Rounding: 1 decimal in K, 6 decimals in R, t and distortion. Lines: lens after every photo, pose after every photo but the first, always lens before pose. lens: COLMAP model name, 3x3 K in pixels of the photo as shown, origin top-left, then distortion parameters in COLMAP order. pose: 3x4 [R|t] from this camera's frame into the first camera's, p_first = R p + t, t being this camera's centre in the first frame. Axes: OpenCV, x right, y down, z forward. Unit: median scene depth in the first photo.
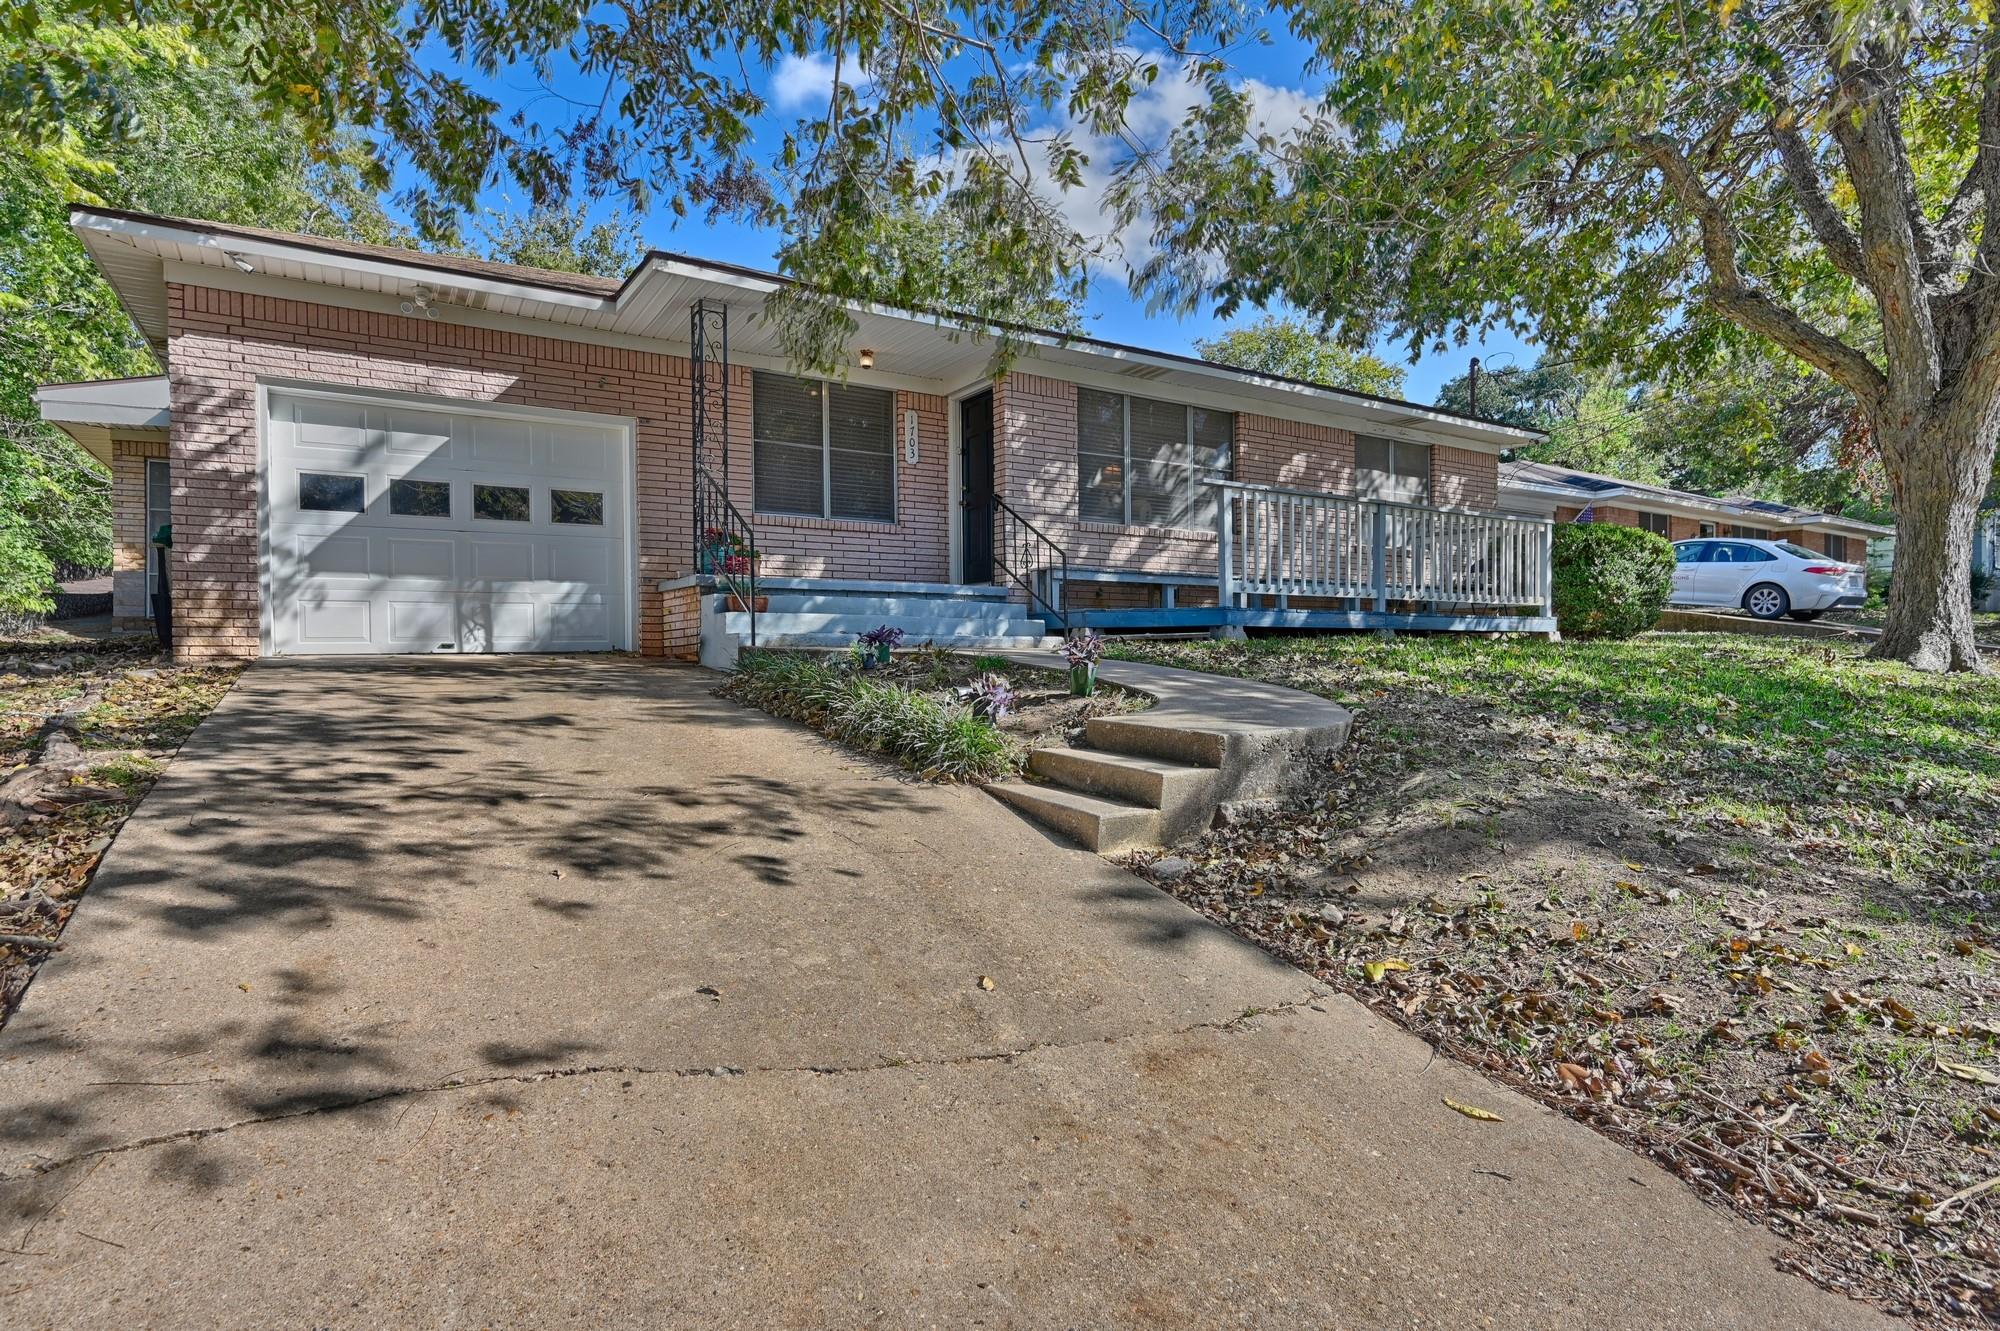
lens RADIAL K [[1024.7, 0, 1003.3], [0, 1024.7, 666.7], [0, 0, 1]] dist [0.006153, 0.000297]
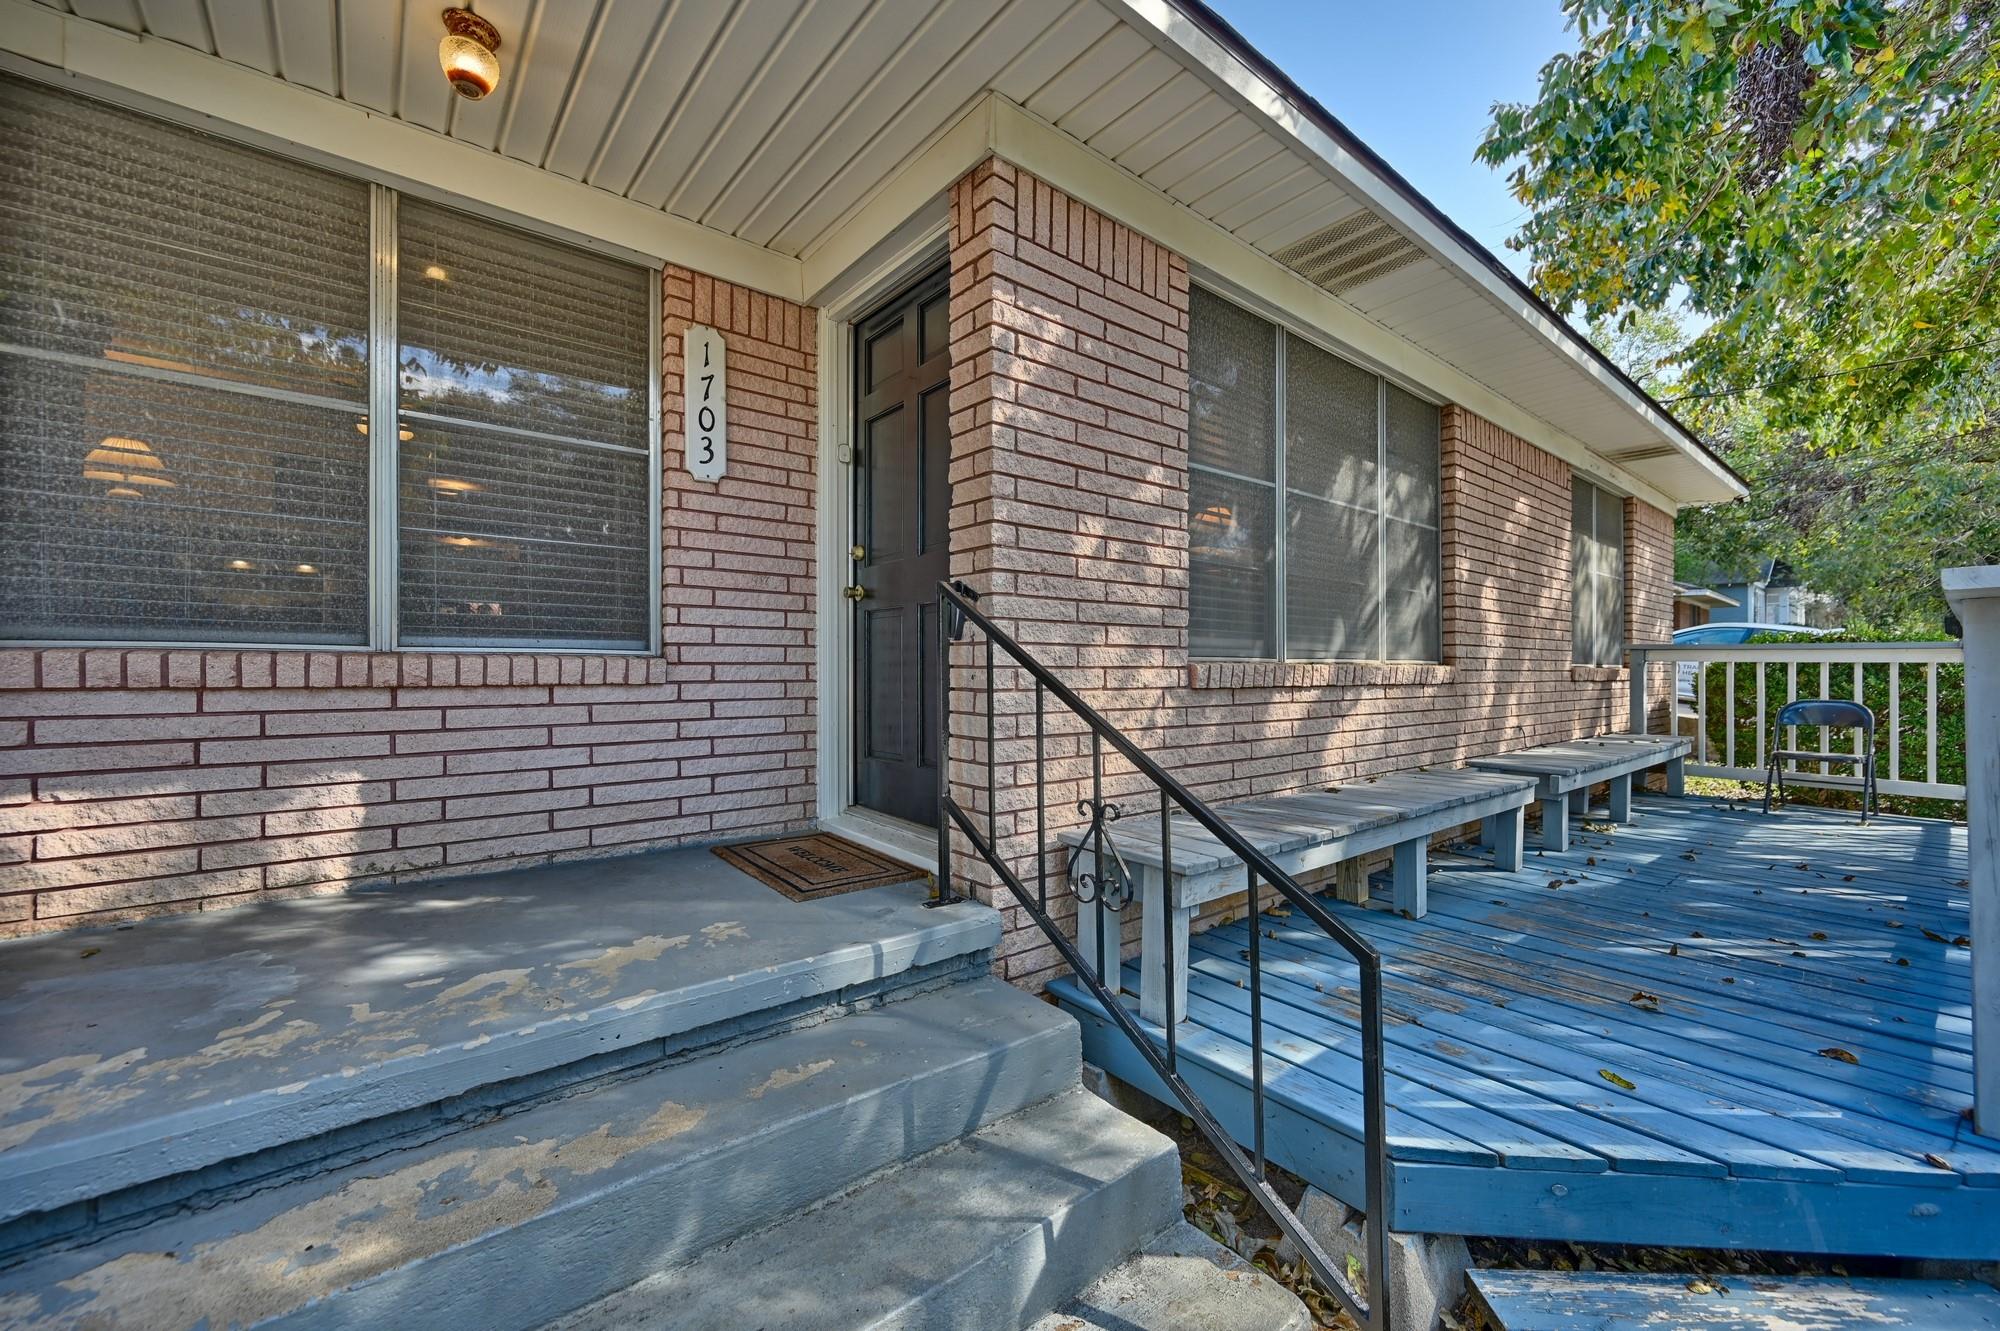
lens RADIAL K [[792.4, 0, 1000.4], [0, 792.4, 660.3], [0, 0, 1]] dist [0.001755, 0.000054]
pose [[0.991797, 0.009988, 0.127433, -0.024005], [-0.008578, 0.999896, -0.011605, -0.138077], [-0.127535, 0.010416, 0.991779, 0.739527]]
